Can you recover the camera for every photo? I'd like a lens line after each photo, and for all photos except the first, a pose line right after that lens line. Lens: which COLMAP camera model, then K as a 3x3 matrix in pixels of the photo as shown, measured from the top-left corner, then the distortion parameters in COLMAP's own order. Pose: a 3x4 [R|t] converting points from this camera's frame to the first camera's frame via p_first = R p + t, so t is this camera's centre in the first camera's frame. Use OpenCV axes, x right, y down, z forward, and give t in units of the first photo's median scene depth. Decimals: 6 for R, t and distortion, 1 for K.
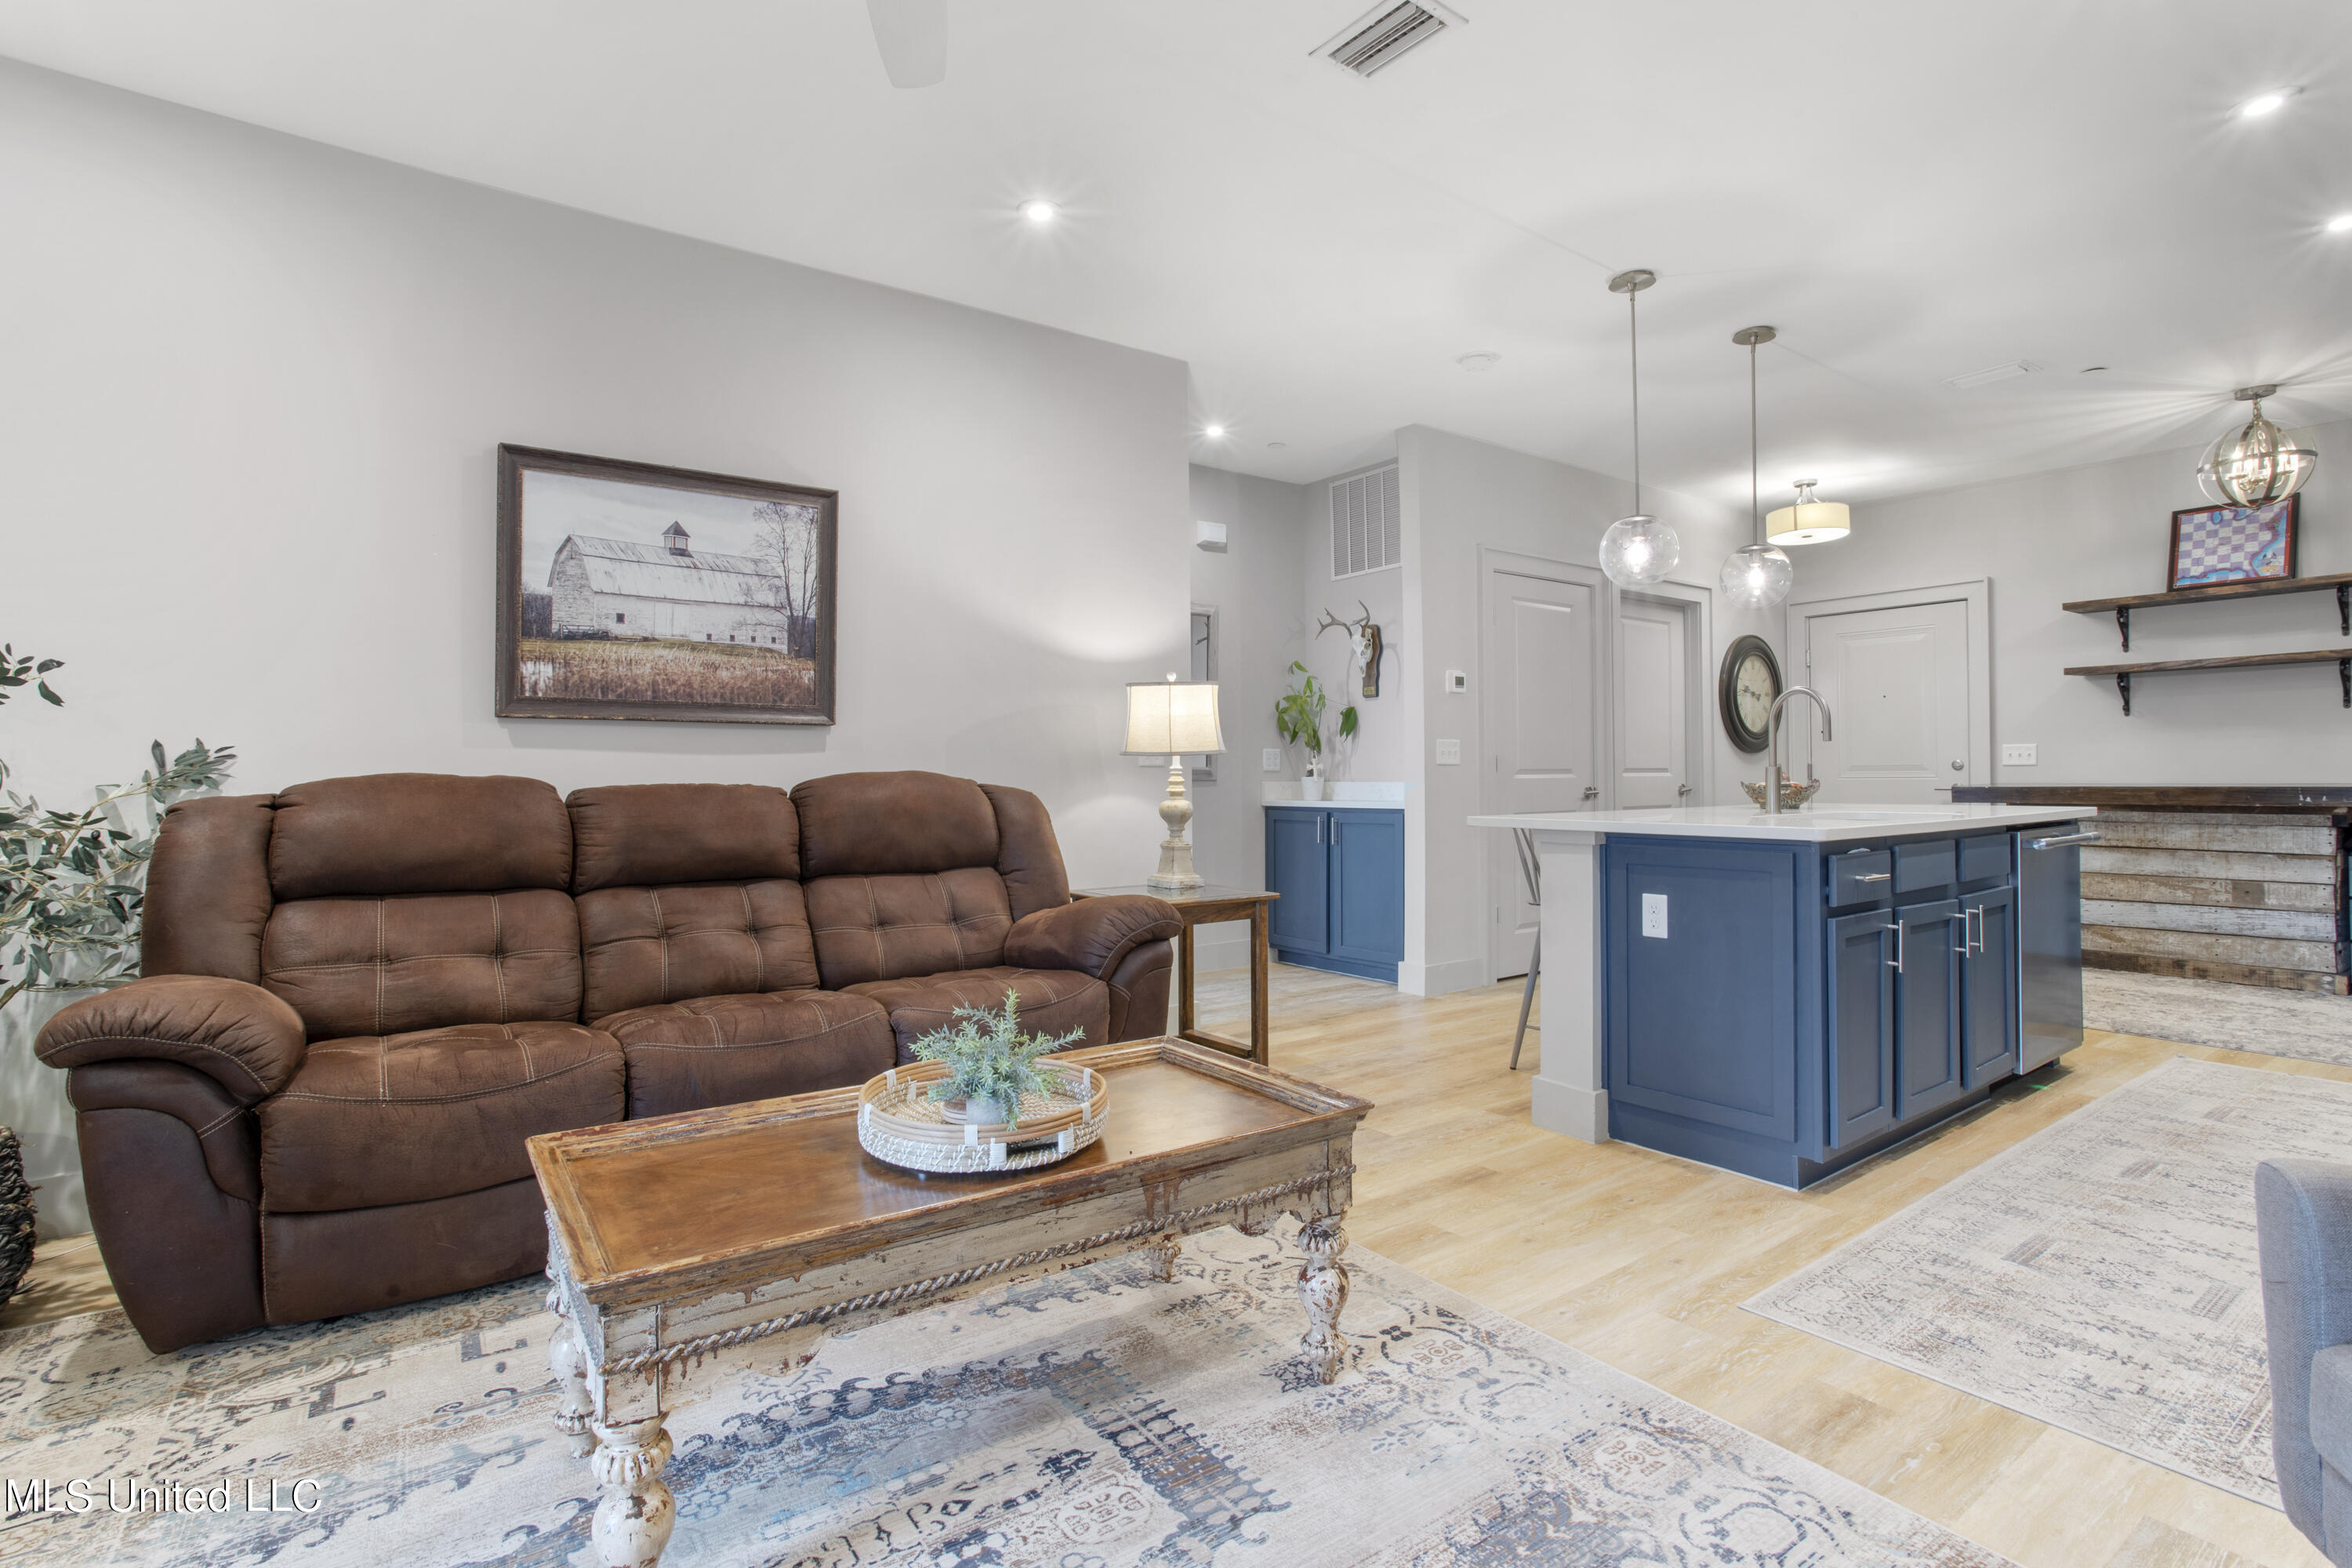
lens RADIAL K [[1143.7, 0, 1175.1], [0, 1143.7, 771.5], [0, 0, 1]] dist [-0.051567, 0.030773]
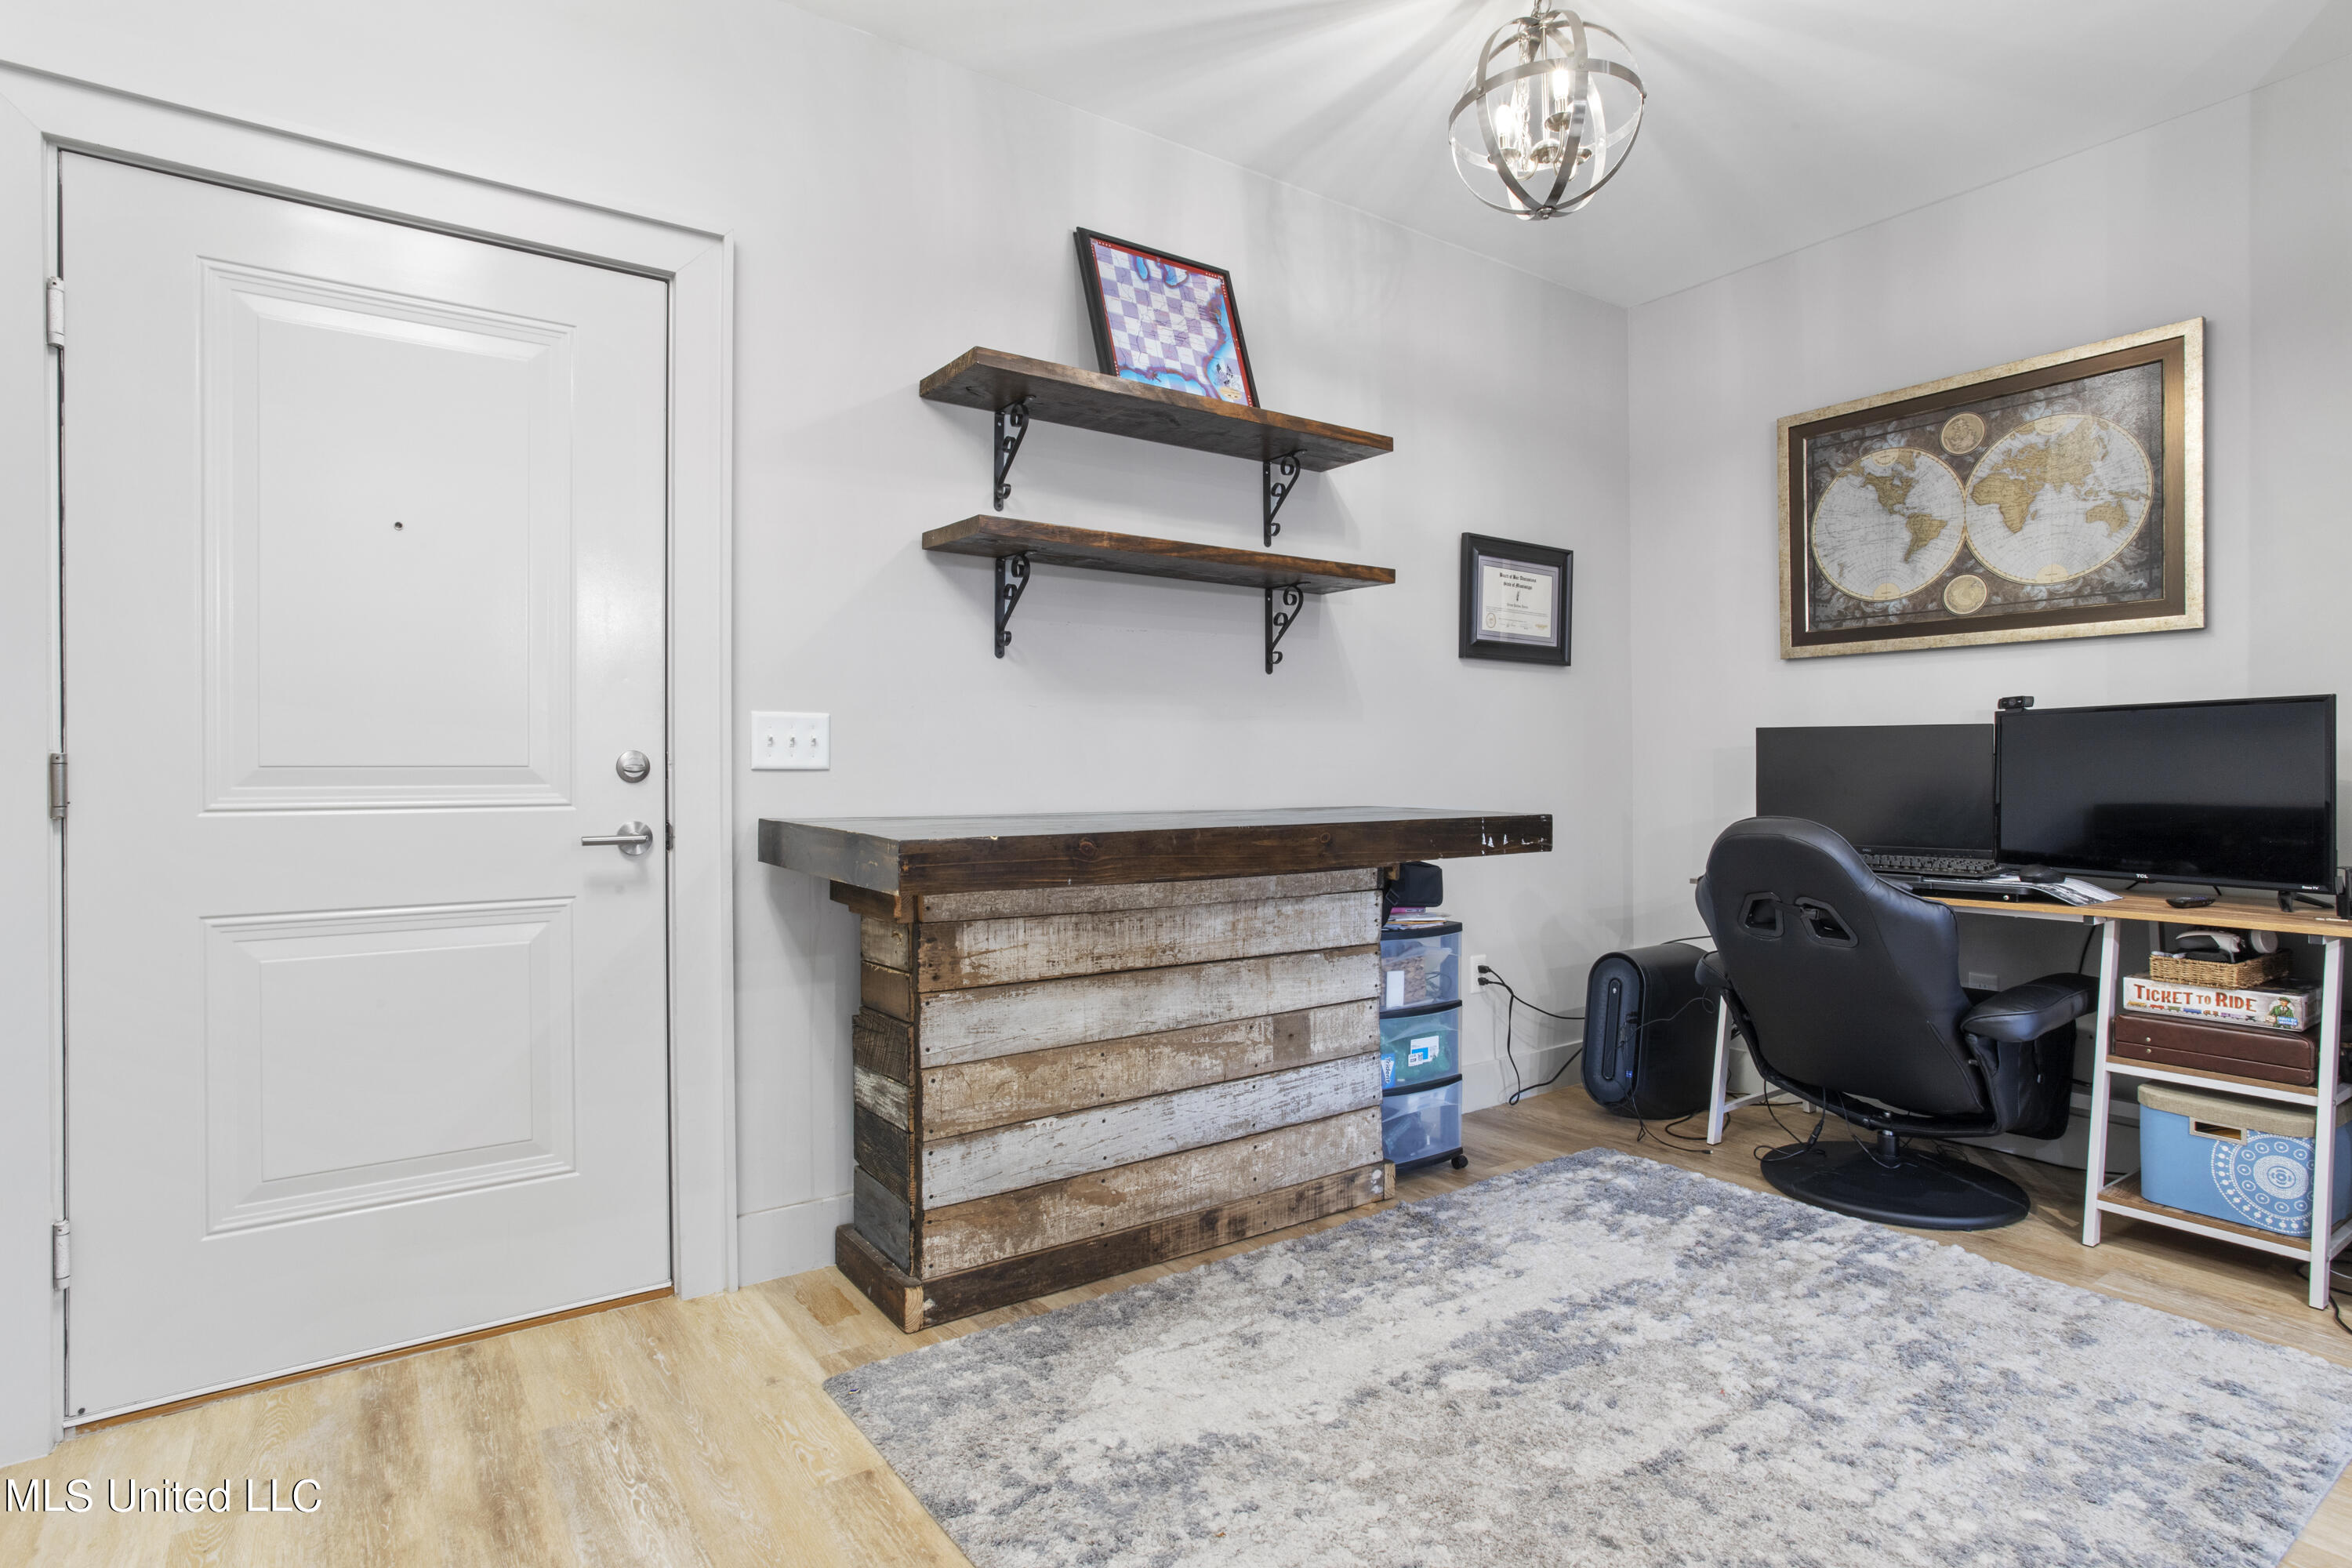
lens RADIAL K [[1205.2, 0, 1167.0], [0, 1205.2, 772.7], [0, 0, 1]] dist [-0.062721, 0.037162]
pose [[0.023725, 0.007883, 0.999687, 0.680748], [-0.001160, 0.999968, -0.007858, -0.002570], [-0.999718, -0.000973, 0.023733, 1.622707]]
